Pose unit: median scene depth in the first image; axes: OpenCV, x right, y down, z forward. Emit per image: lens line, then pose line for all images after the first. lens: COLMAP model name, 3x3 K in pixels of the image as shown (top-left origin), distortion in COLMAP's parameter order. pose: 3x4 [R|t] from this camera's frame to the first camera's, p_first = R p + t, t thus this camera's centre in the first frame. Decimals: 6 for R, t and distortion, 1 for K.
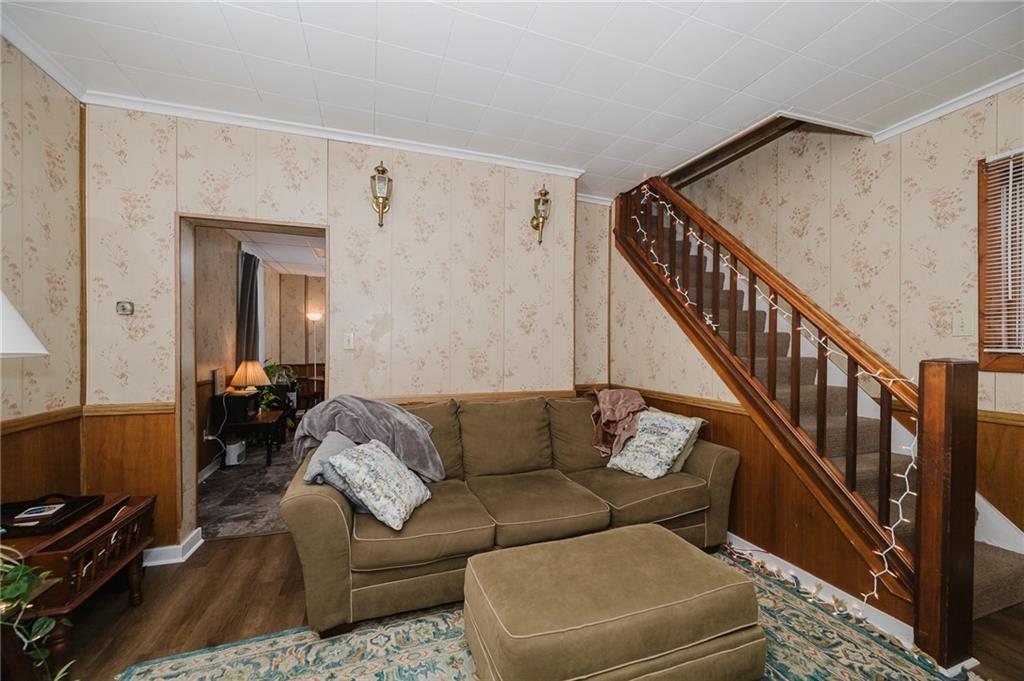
lens RADIAL K [[402.8, 0, 509.1], [0, 402.8, 346.9], [0, 0, 1]] dist [0.000999, 0.000281]
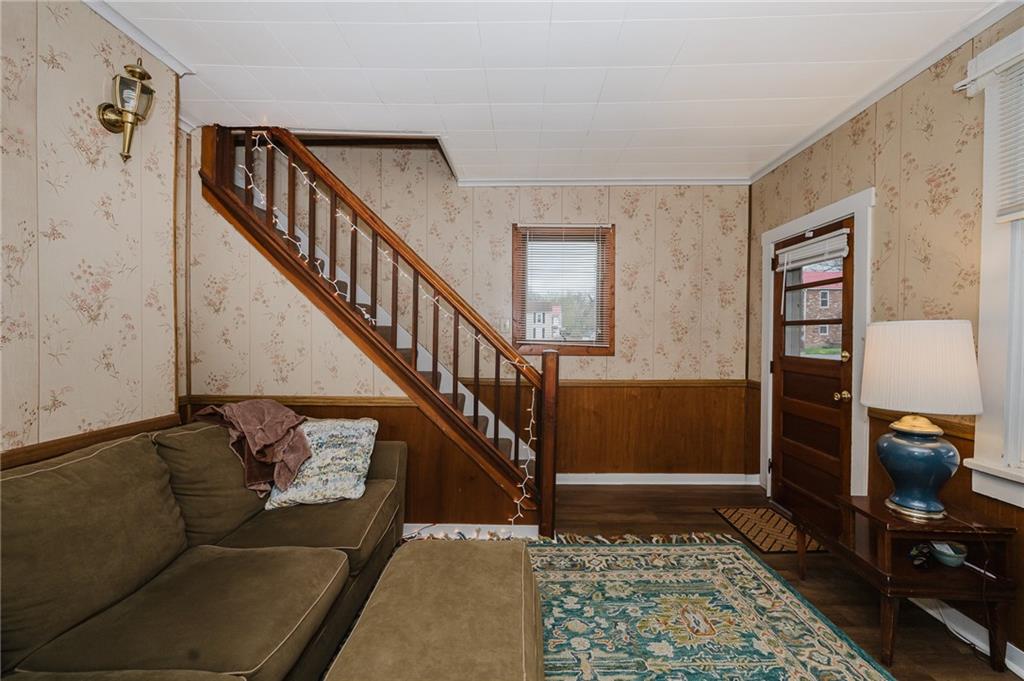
lens RADIAL K [[418.0, 0, 512.0], [0, 418.0, 340.5], [0, 0, 1]] dist [-0.001894, -0.000274]
pose [[0.342931, -0.017717, 0.939194, -0.311999], [-0.003881, 0.999787, 0.020277, -0.024224], [-0.939353, -0.010598, 0.342789, 0.333871]]
